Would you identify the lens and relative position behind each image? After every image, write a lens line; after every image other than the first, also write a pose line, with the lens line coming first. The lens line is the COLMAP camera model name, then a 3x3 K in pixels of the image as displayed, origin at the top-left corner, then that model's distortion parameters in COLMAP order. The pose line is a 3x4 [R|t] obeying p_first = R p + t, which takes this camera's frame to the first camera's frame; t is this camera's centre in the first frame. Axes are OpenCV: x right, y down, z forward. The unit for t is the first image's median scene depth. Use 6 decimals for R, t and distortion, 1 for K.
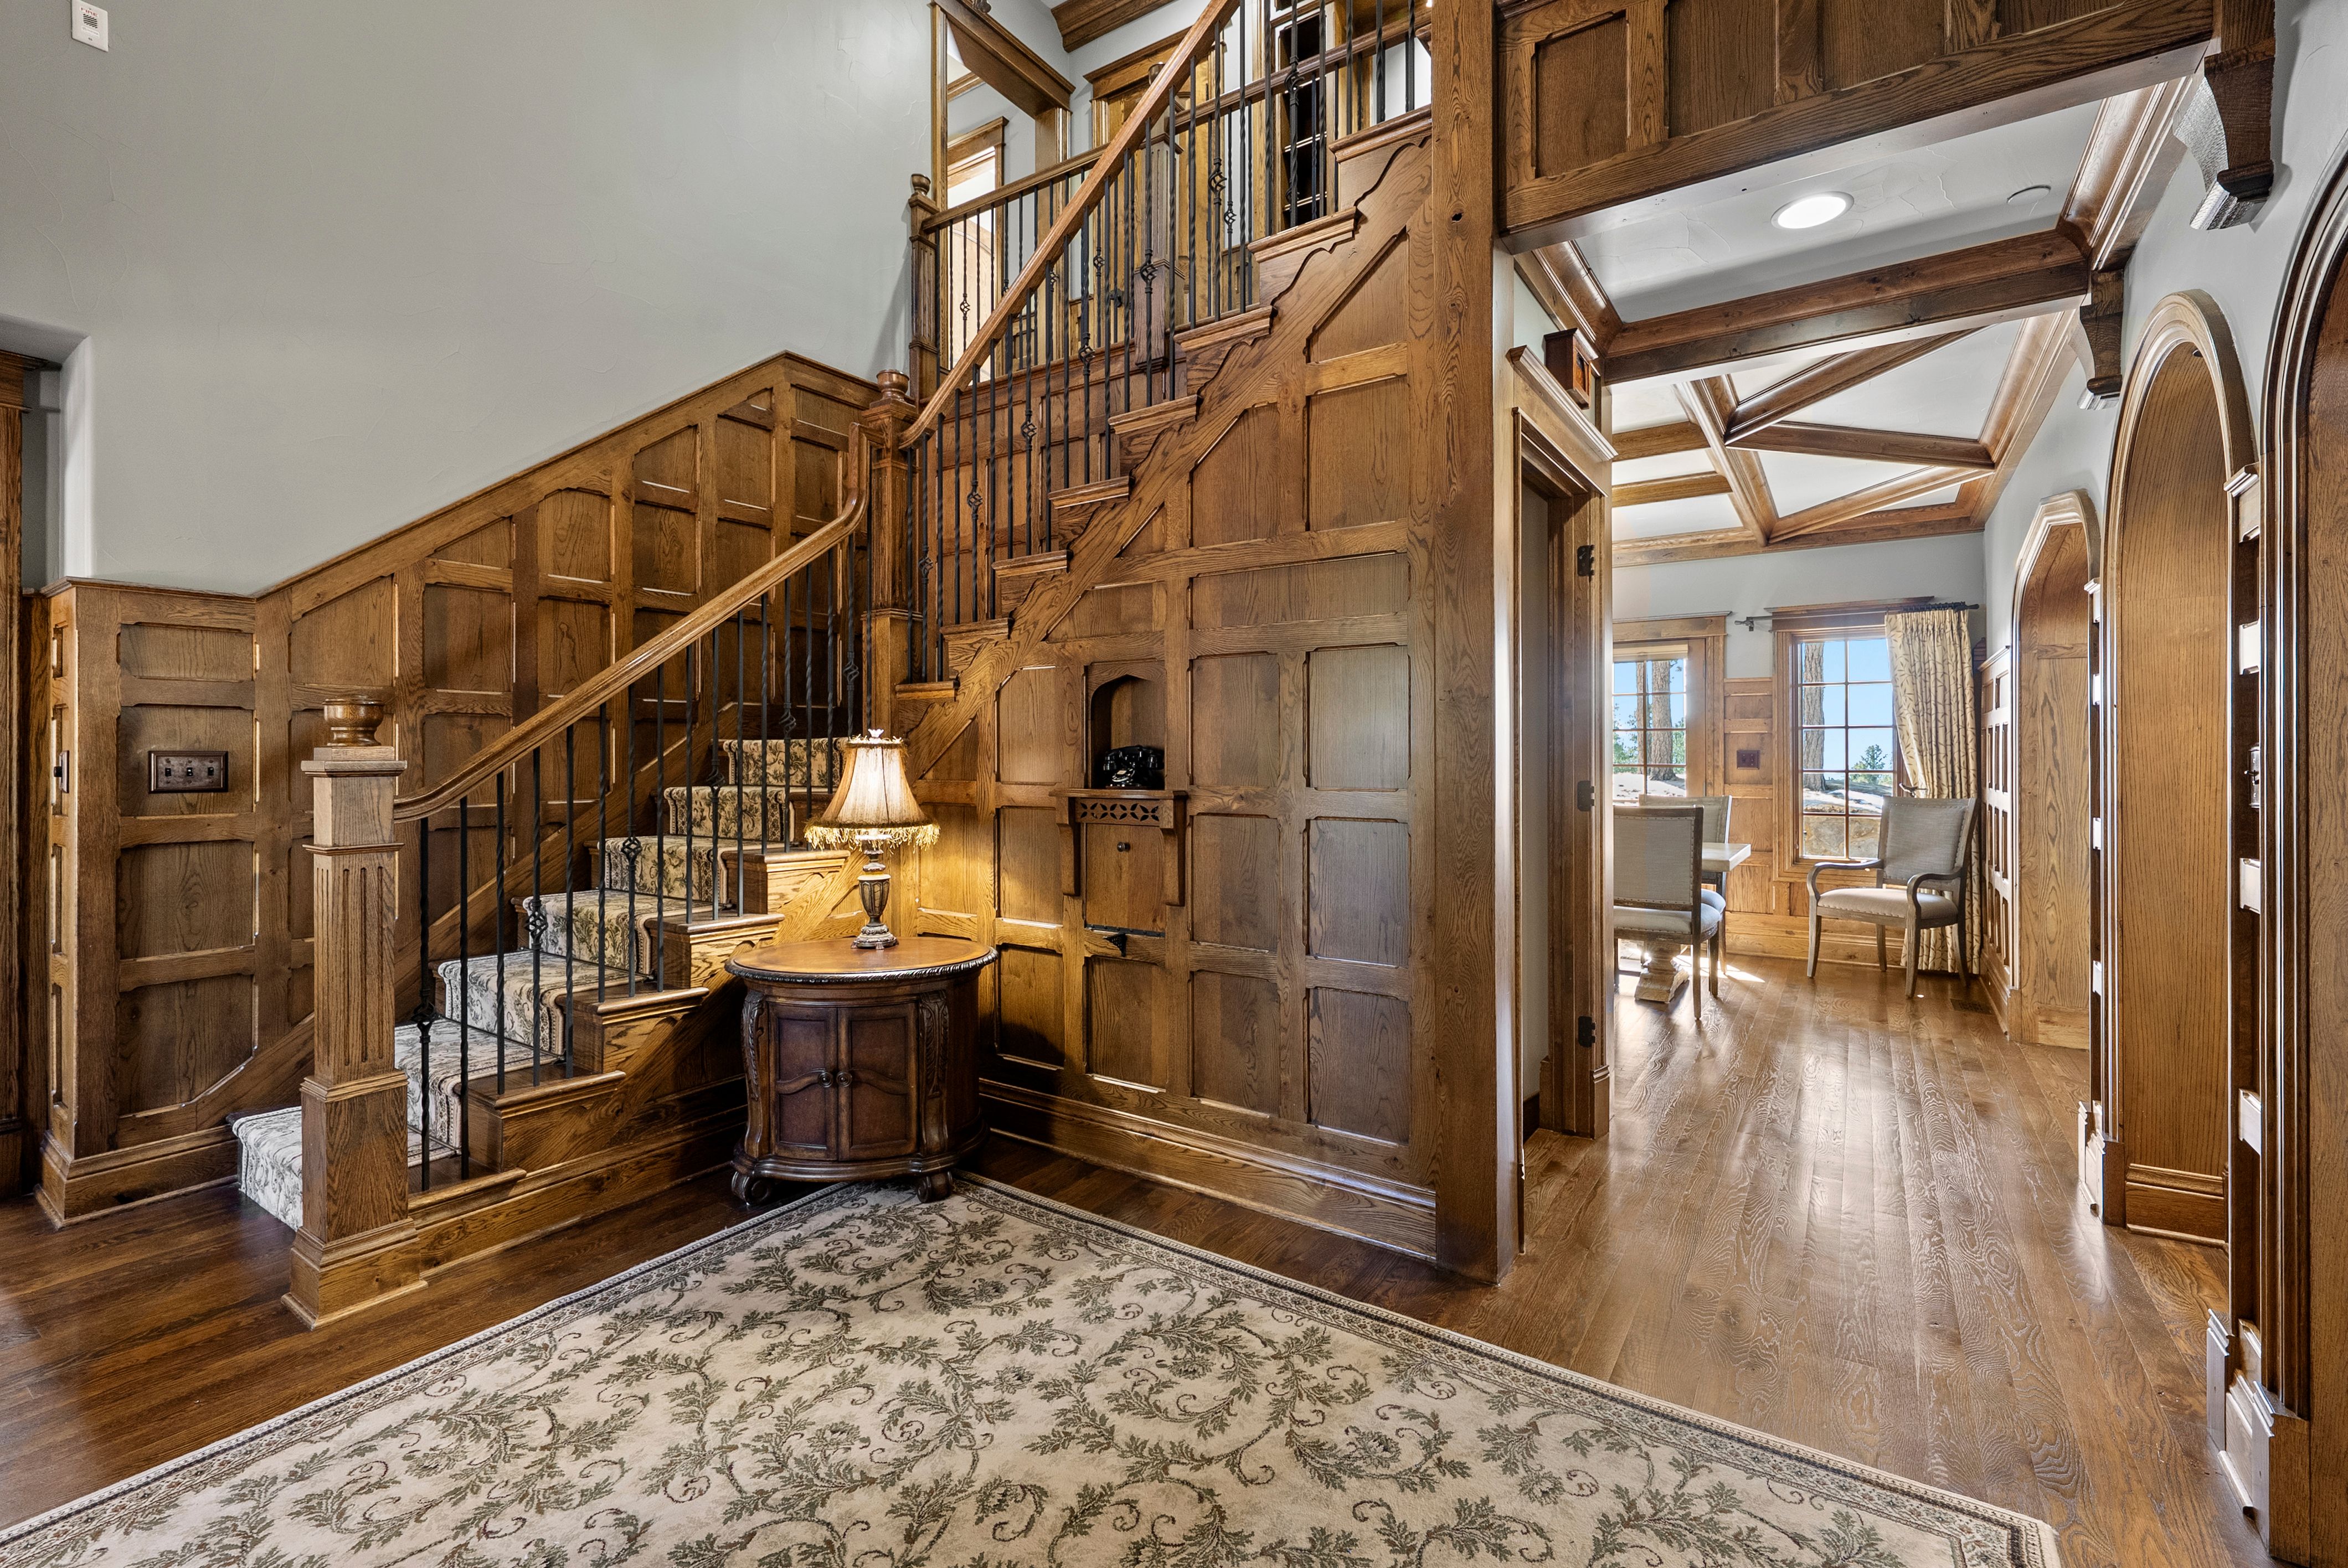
lens RADIAL K [[1014.7, 0, 1176.1], [0, 1014.7, 761.6], [0, 0, 1]] dist [0.003441, -0.000381]
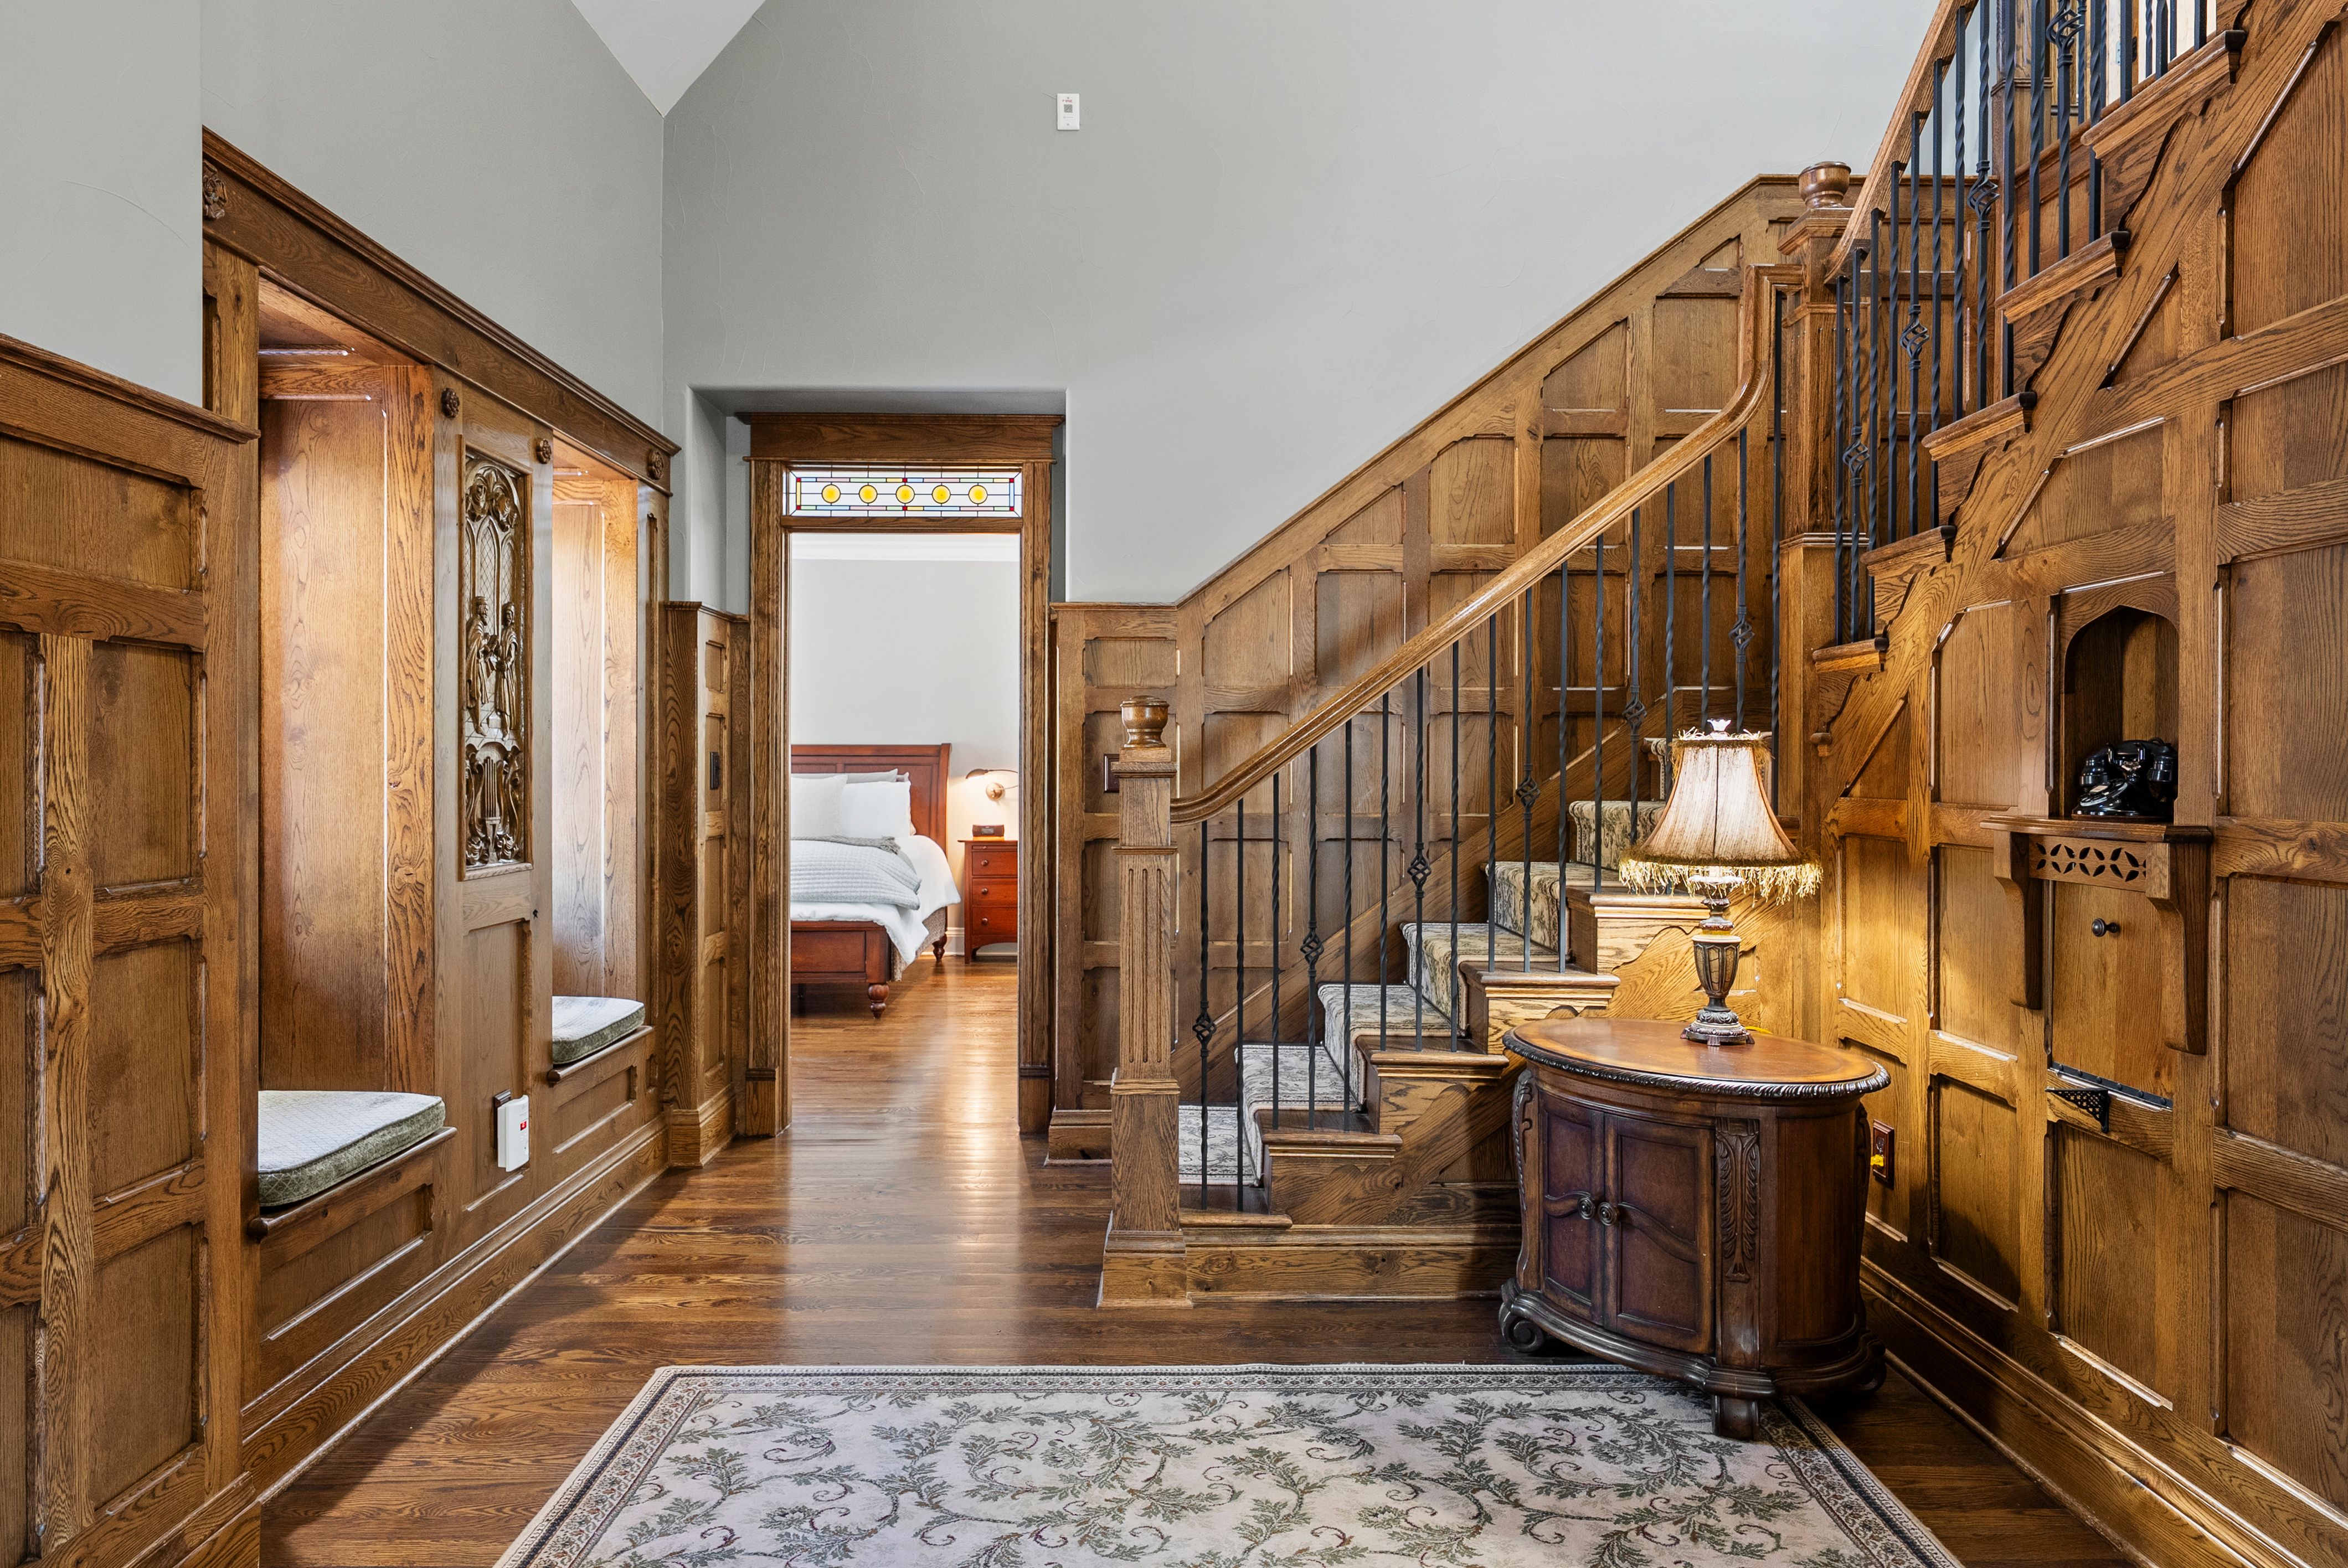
lens RADIAL K [[1442.5, 0, 1175.0], [0, 1442.5, 782.3], [0, 0, 1]] dist [0.008248, 0.002532]
pose [[0.573504, 0.013183, -0.819097, 0.300706], [-0.007851, 0.999913, 0.010596, 0.002889], [0.819165, 0.000354, 0.573557, 0.163665]]
